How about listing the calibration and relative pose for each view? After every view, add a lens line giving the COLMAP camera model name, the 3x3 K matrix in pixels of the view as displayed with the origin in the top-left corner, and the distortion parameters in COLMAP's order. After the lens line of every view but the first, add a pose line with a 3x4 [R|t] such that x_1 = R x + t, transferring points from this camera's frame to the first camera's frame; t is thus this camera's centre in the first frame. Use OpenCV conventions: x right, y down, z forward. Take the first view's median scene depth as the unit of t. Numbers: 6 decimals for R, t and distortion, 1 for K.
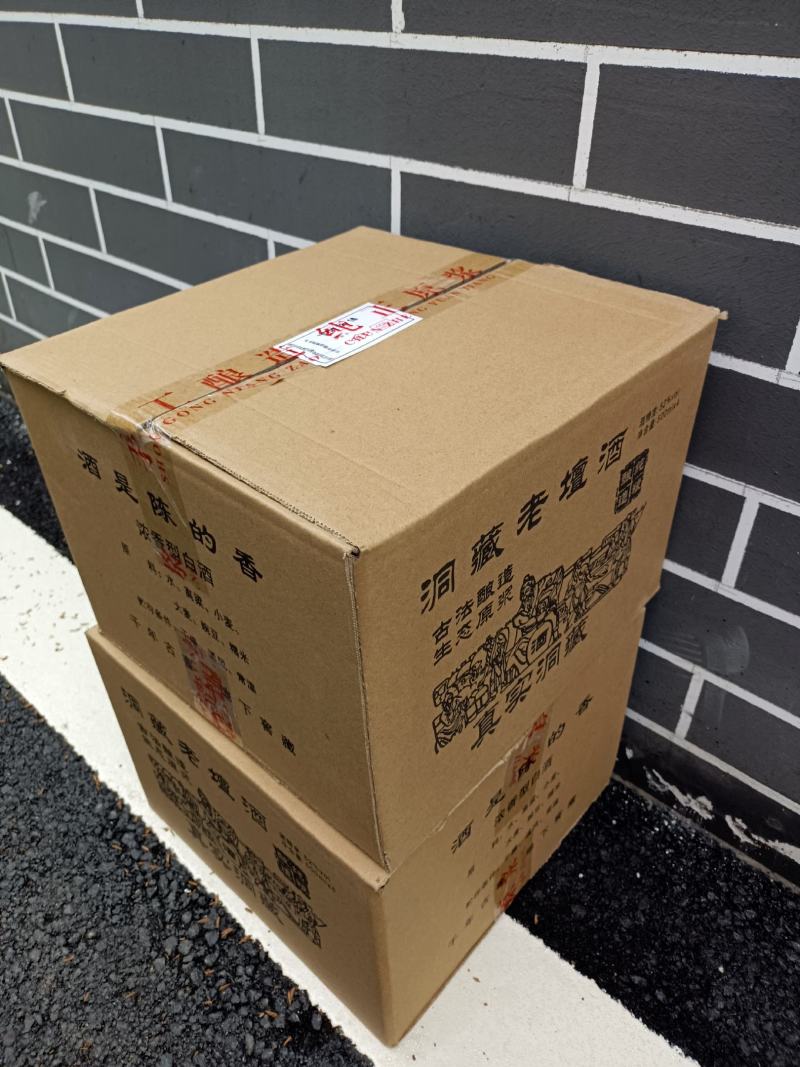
lens RADIAL K [[818.8, 0, 391.4], [0, 818.8, 525.4], [0, 0, 1]] dist [-0.010273, -0.002102]
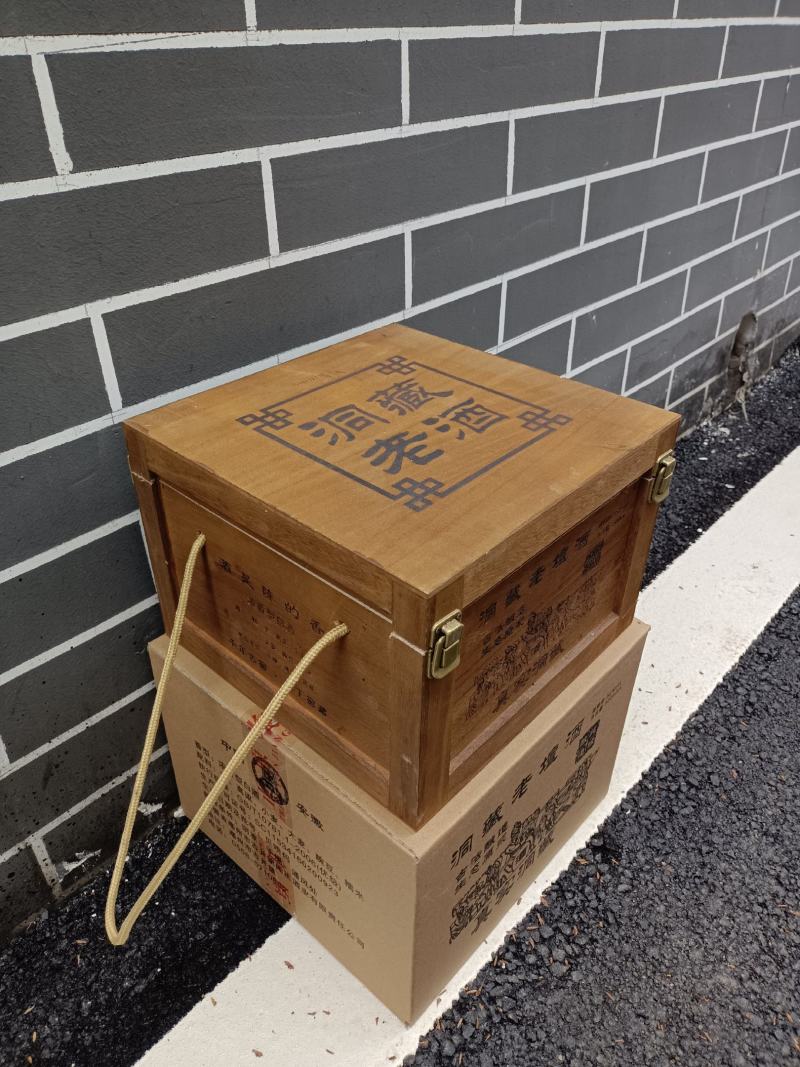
lens RADIAL K [[818.8, 0, 408.9], [0, 818.8, 517.8], [0, 0, 1]] dist [-0.010273, -0.002102]
pose [[-0.023814, -0.496357, 0.867792, -0.950380], [0.586149, 0.696250, 0.414325, -0.467983], [-0.809854, 0.518522, 0.274359, 0.607176]]
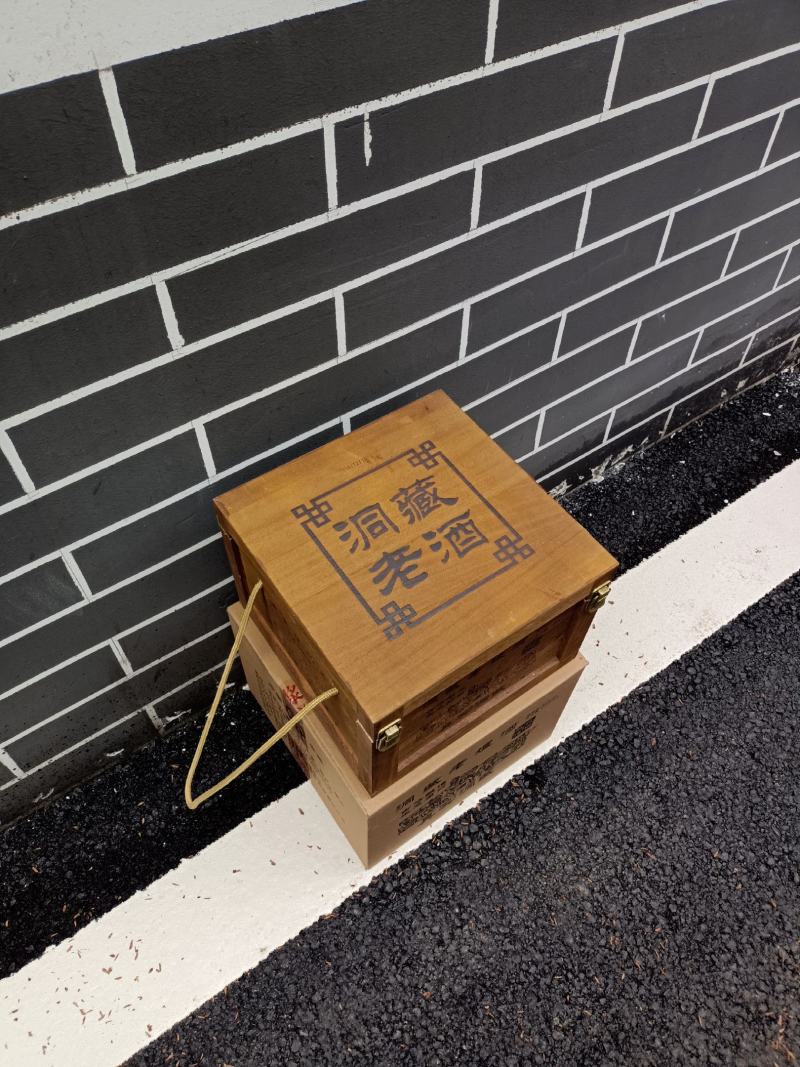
lens RADIAL K [[818.8, 0, 407.6], [0, 818.8, 527.8], [0, 0, 1]] dist [-0.010273, -0.002102]
pose [[0.194811, -0.745001, 0.637983, -0.889502], [0.546013, 0.622714, 0.560444, -0.890062], [-0.814812, 0.239166, 0.528092, 0.129206]]
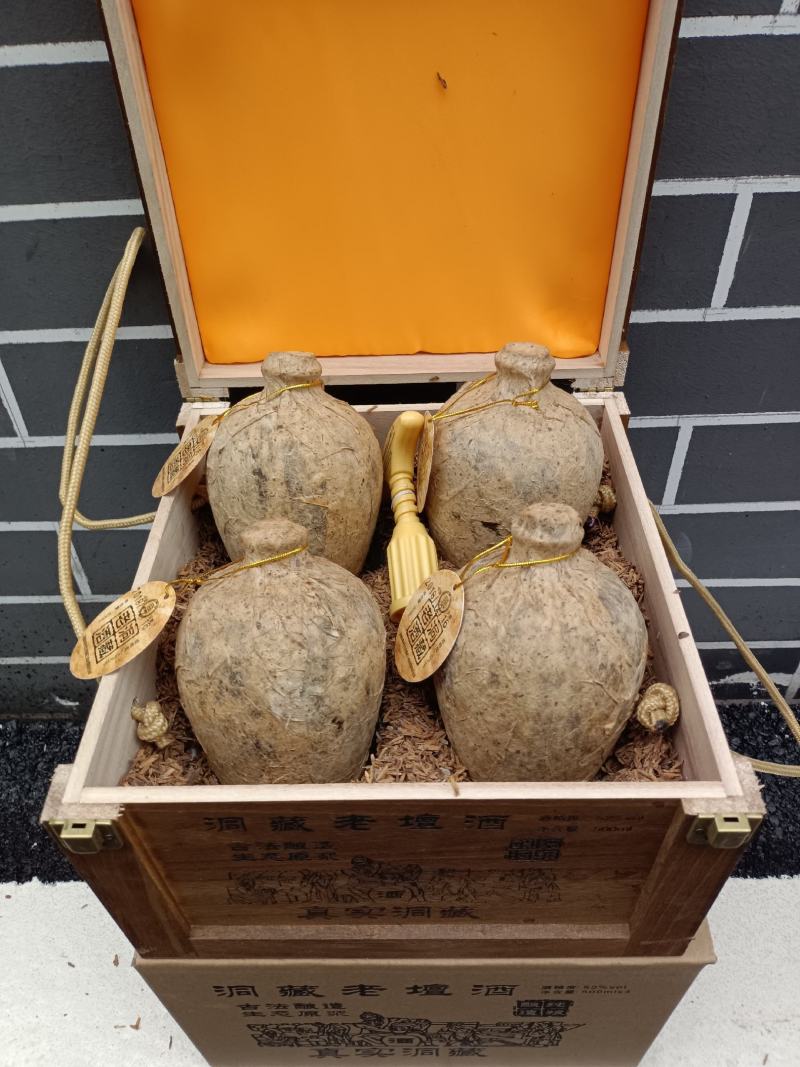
lens RADIAL K [[818.8, 0, 394.6], [0, 818.8, 522.9], [0, 0, 1]] dist [-0.010273, -0.002102]
pose [[0.737518, -0.455708, 0.498395, -0.392556], [0.409989, 0.888575, 0.205774, -0.265642], [-0.536634, 0.052575, 0.842176, 0.271239]]
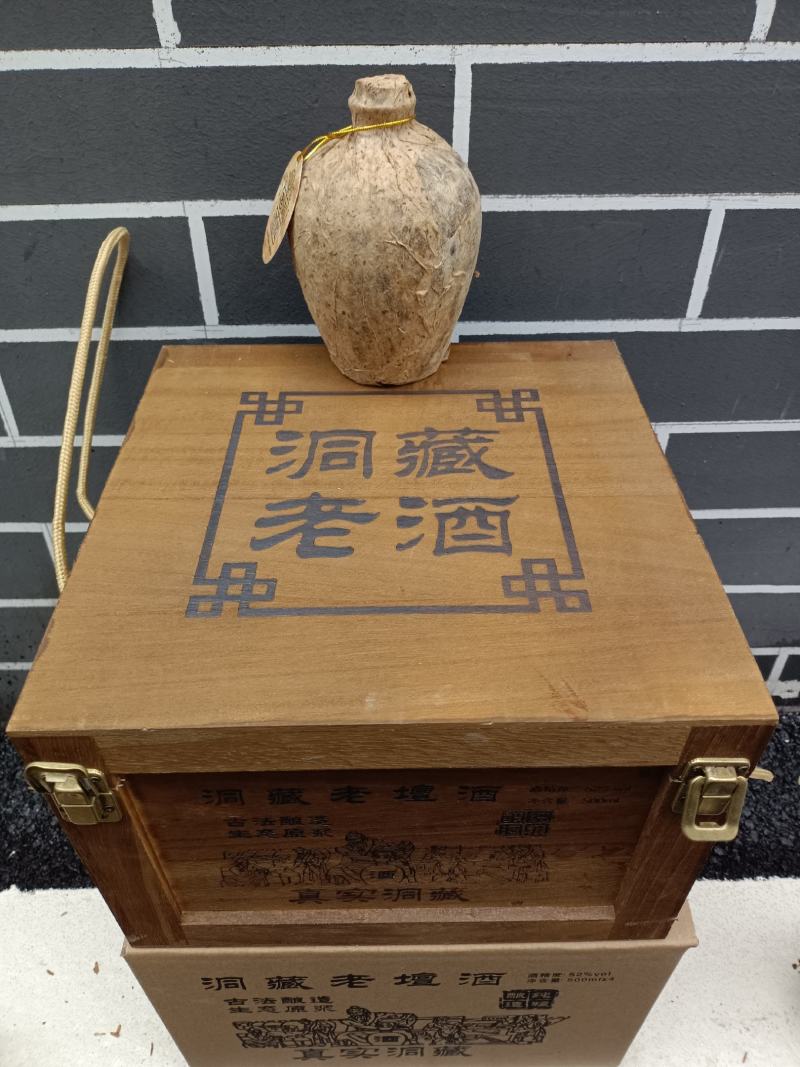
lens RADIAL K [[818.8, 0, 398.8], [0, 818.8, 526.1], [0, 0, 1]] dist [-0.010273, -0.002102]
pose [[0.720494, -0.431817, 0.542608, -0.432071], [0.397133, 0.898379, 0.187619, -0.242692], [-0.568484, 0.080309, 0.818765, 0.265237]]
